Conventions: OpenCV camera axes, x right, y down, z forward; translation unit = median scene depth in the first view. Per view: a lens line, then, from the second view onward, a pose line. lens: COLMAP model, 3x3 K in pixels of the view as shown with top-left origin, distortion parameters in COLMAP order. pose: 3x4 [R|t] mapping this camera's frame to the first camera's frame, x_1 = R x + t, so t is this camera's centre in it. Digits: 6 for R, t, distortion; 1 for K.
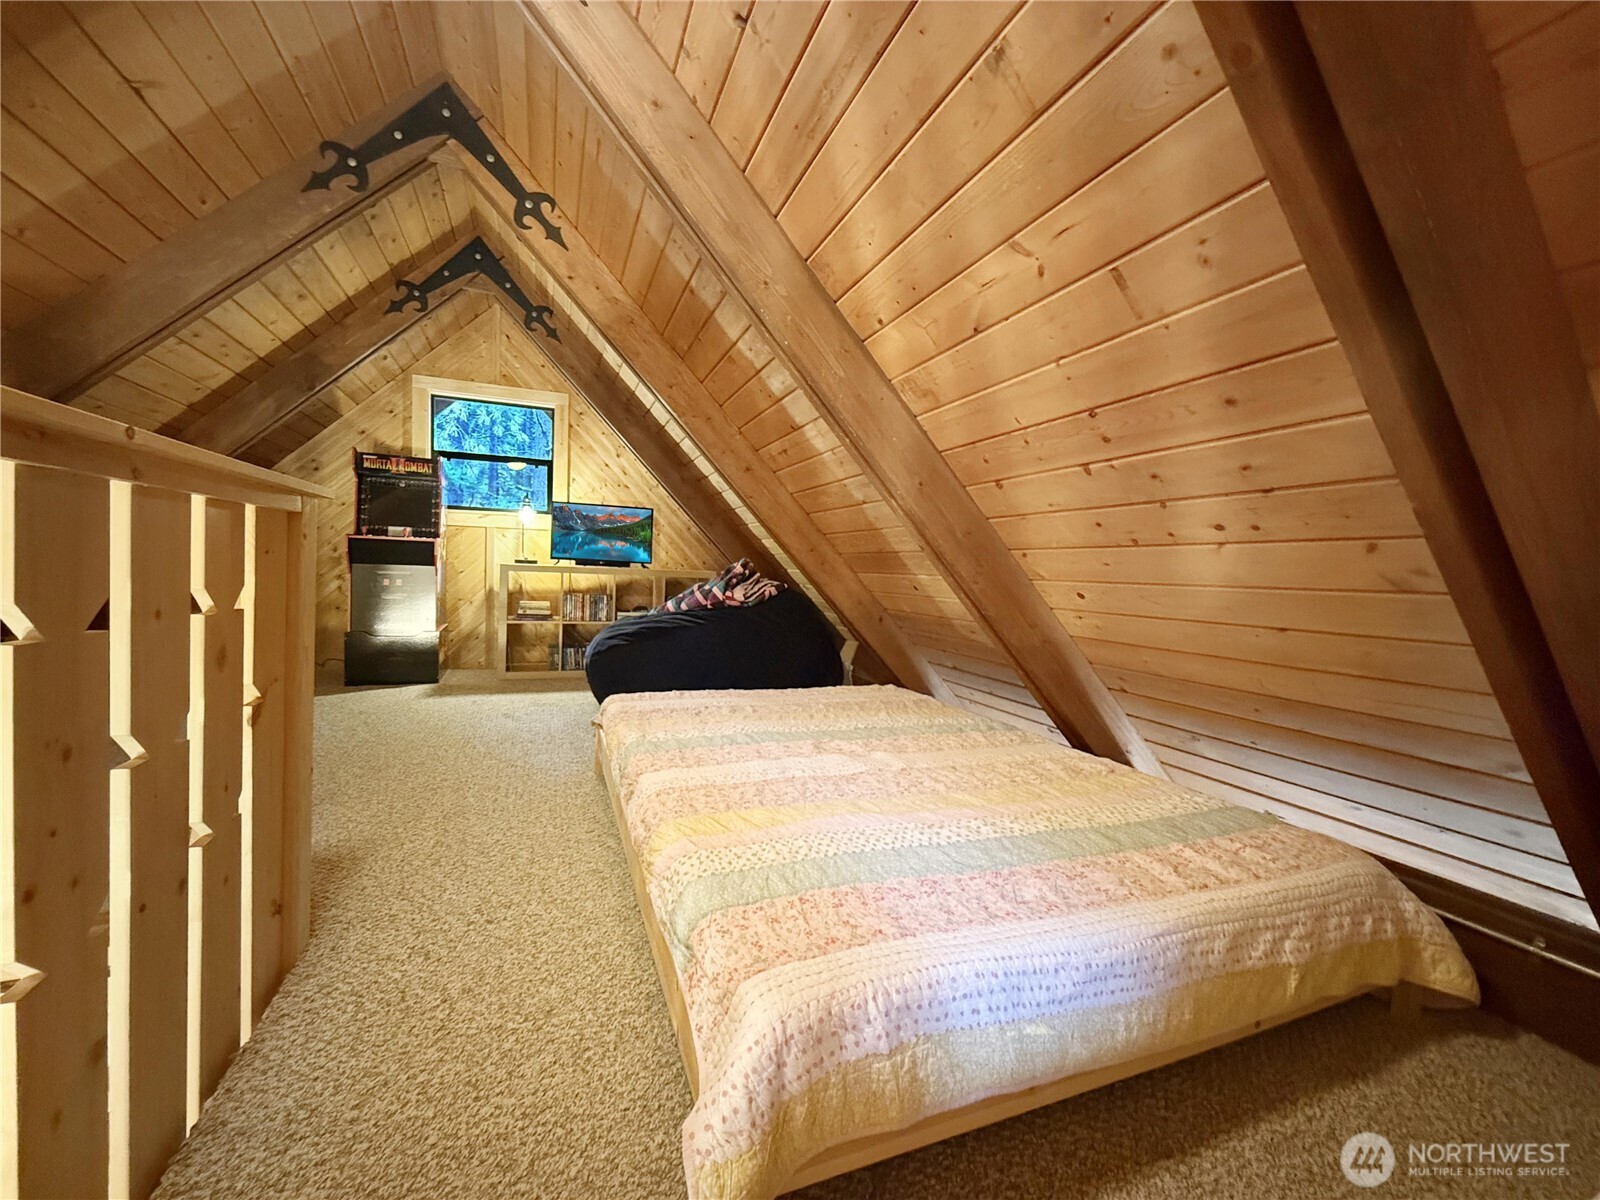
lens RADIAL K [[634.3, 0, 807.5], [0, 634.3, 593.6], [0, 0, 1]] dist [-0.000871, 0.000212]
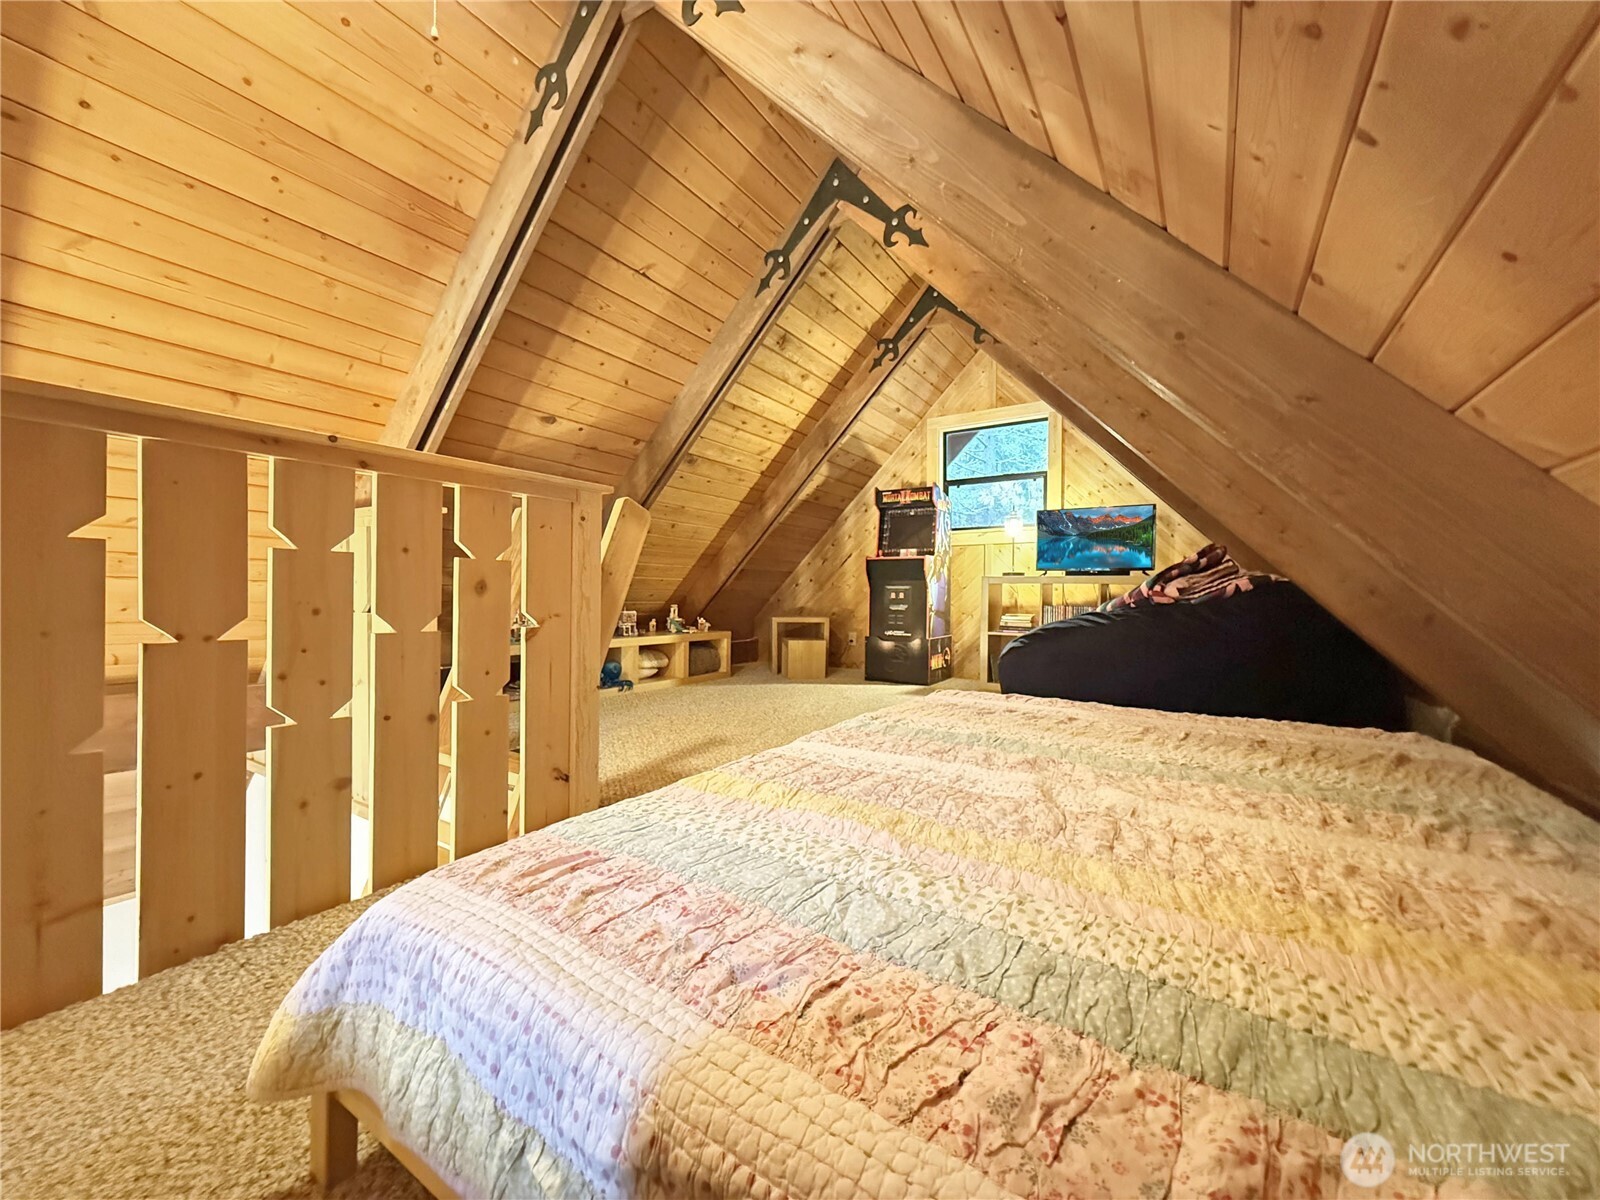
lens RADIAL K [[634.3, 0, 806.3], [0, 634.3, 597.7], [0, 0, 1]] dist [-0.000871, 0.000212]
pose [[0.578868, -0.029425, -0.814890, 0.241022], [-0.016808, 0.998706, -0.048002, 0.053446], [0.815248, 0.041484, 0.577625, 0.213058]]
